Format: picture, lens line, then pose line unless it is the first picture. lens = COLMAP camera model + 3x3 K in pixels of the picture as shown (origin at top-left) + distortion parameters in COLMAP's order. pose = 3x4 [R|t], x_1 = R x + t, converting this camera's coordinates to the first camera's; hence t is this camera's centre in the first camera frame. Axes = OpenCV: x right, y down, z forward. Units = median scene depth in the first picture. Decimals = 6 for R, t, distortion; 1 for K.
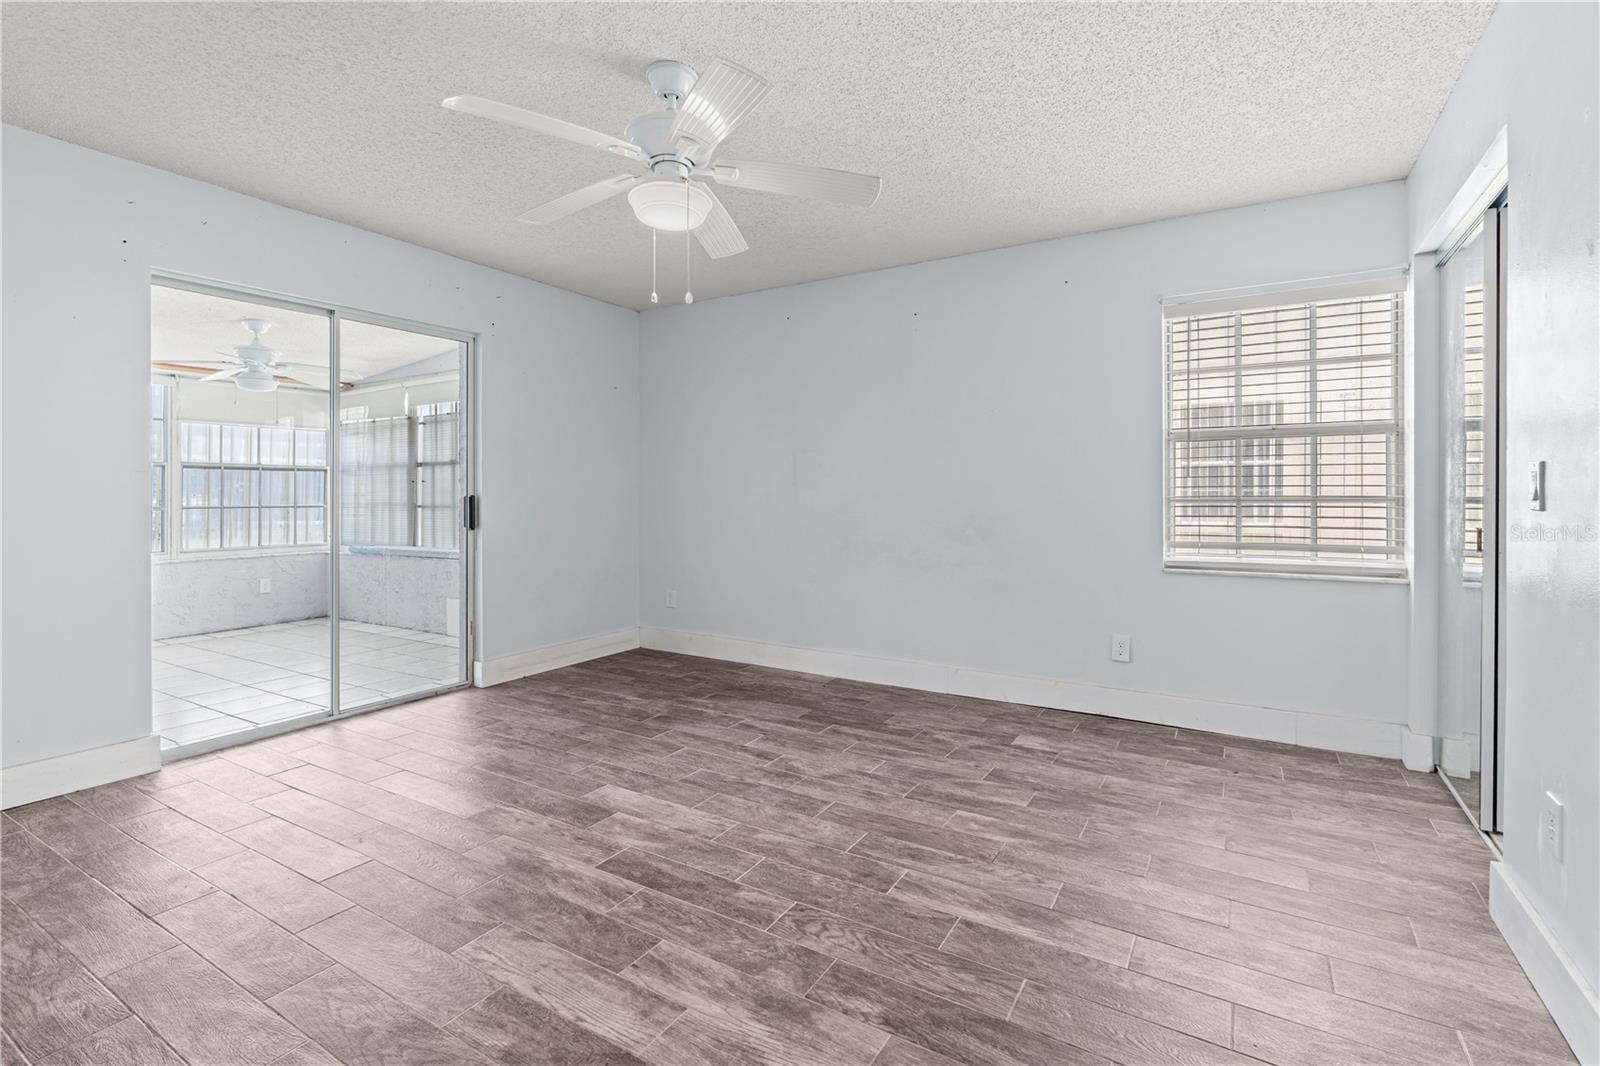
lens RADIAL K [[734.1, 0, 809.9], [0, 734.1, 509.4], [0, 0, 1]] dist [-0.013302, 0.005405]
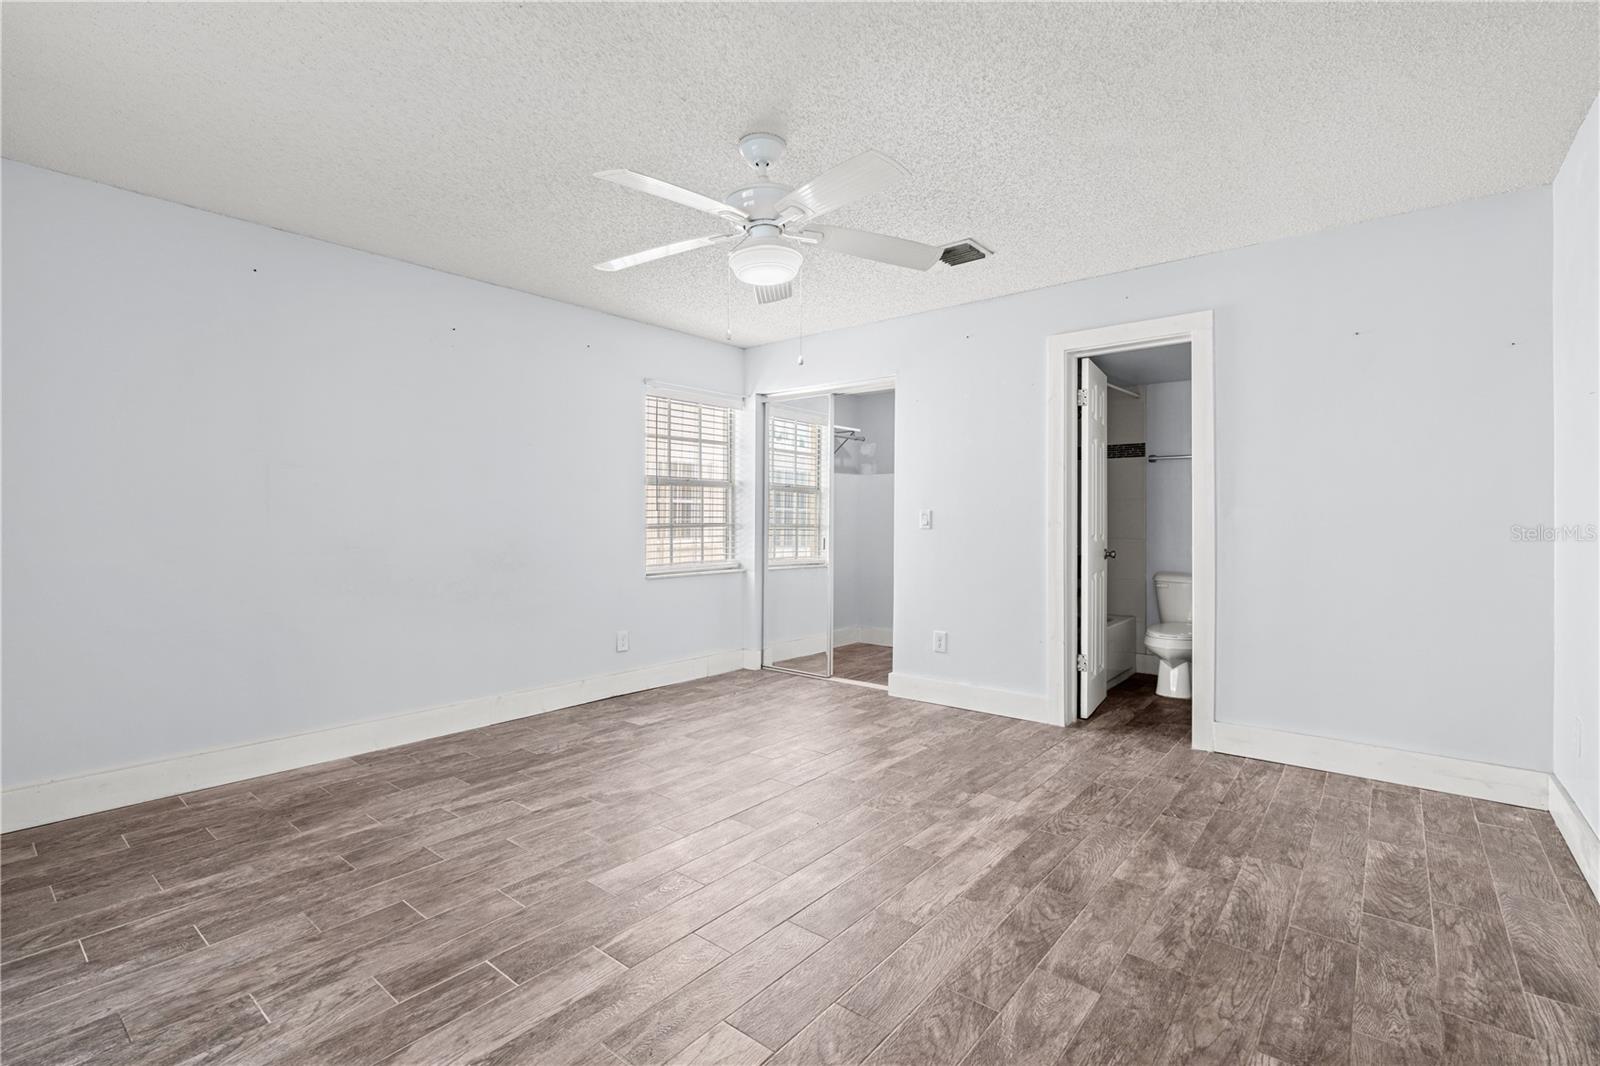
lens RADIAL K [[718.8, 0, 807.8], [0, 718.8, 525.7], [0, 0, 1]] dist [-0.012213, 0.005830]
pose [[0.147089, -0.007596, 0.989094, -1.080691], [0.021025, 0.999769, 0.004552, -0.019027], [-0.988900, 0.020126, 0.147215, 0.664273]]
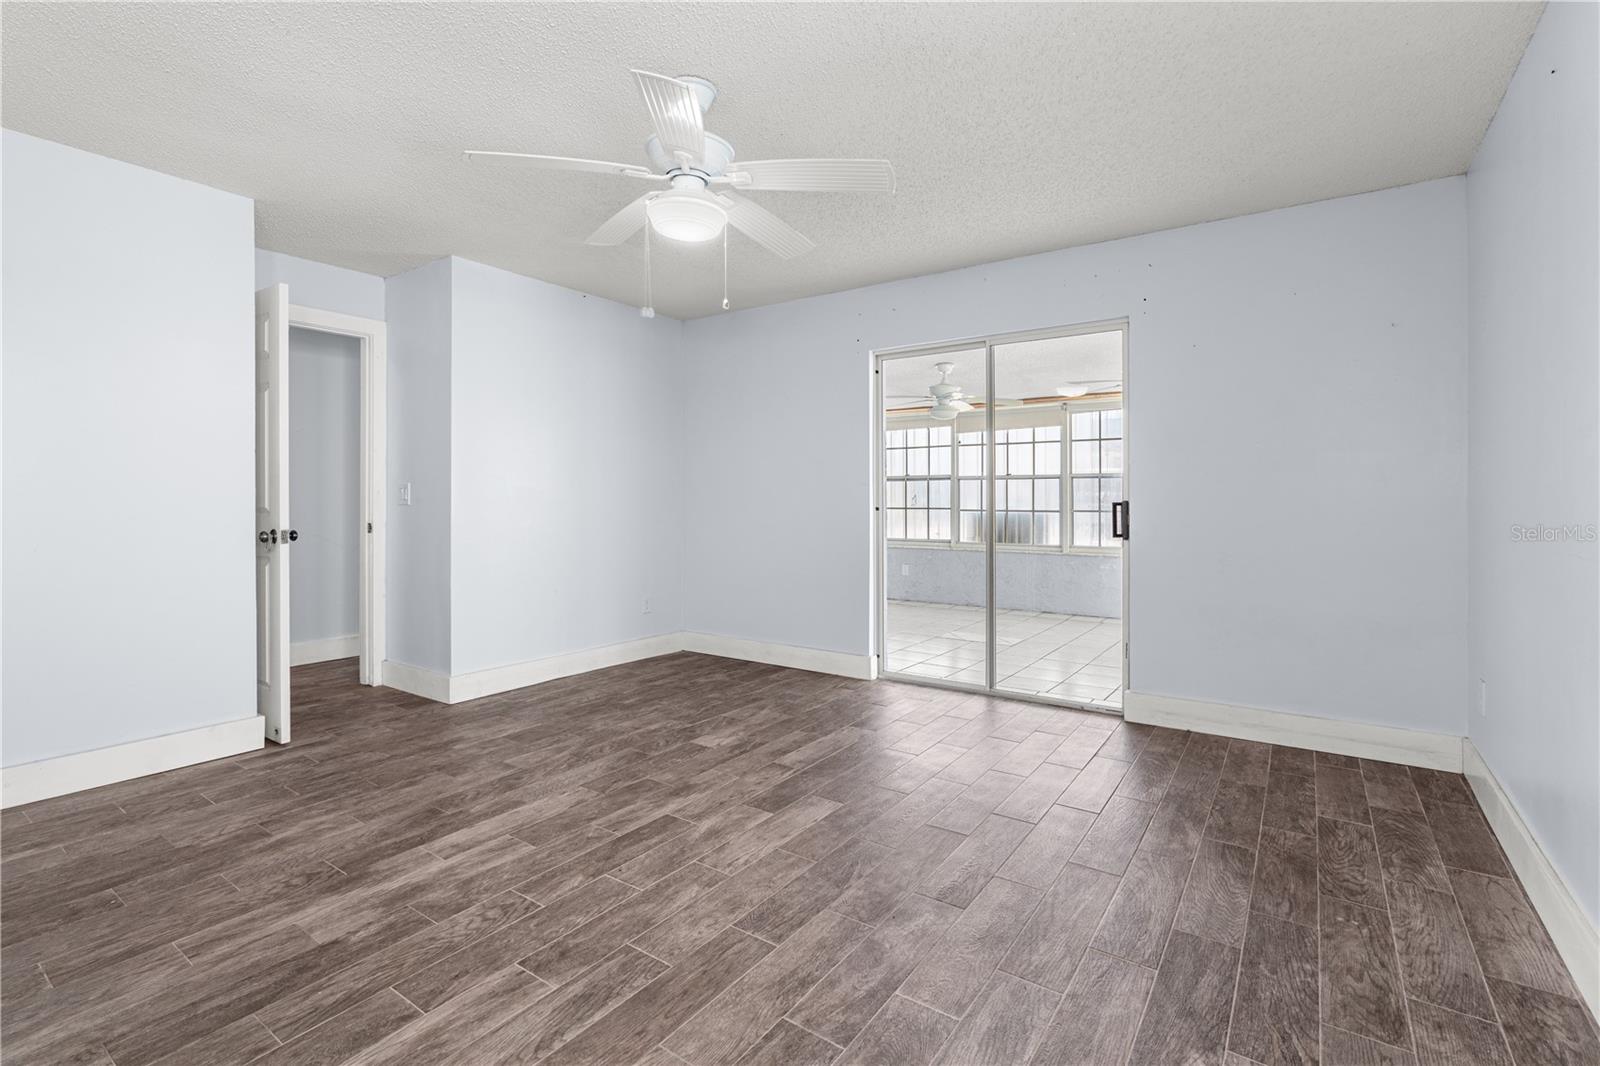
lens RADIAL K [[736.8, 0, 805.9], [0, 736.8, 524.7], [0, 0, 1]] dist [-0.019737, 0.007504]
pose [[-0.071674, 0.032323, -0.996904, 0.701192], [-0.022511, 0.999168, 0.034015, -0.018505], [0.997174, 0.024880, -0.070886, 1.062236]]
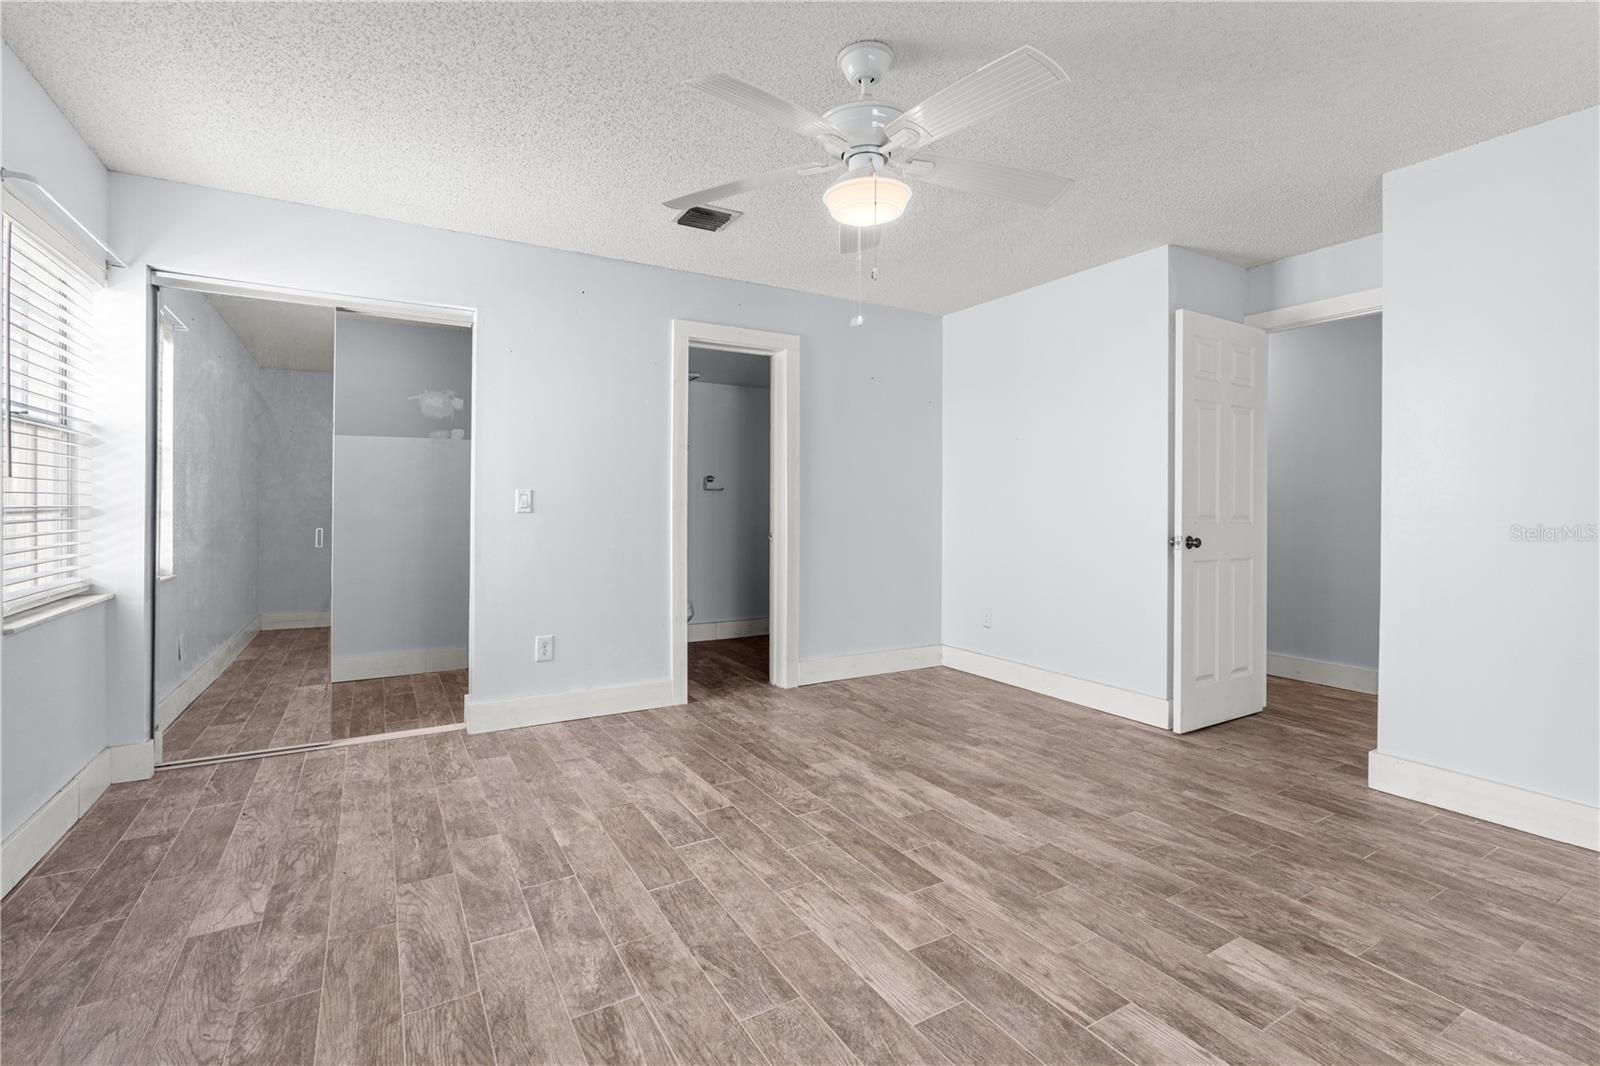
lens RADIAL K [[727.6, 0, 797.6], [0, 727.6, 510.6], [0, 0, 1]] dist [-0.012135, 0.004809]
pose [[-0.873262, -0.008148, 0.487182, -0.490766], [0.006315, 0.999587, 0.028036, -0.037630], [-0.487209, 0.027560, -0.872850, 1.597267]]
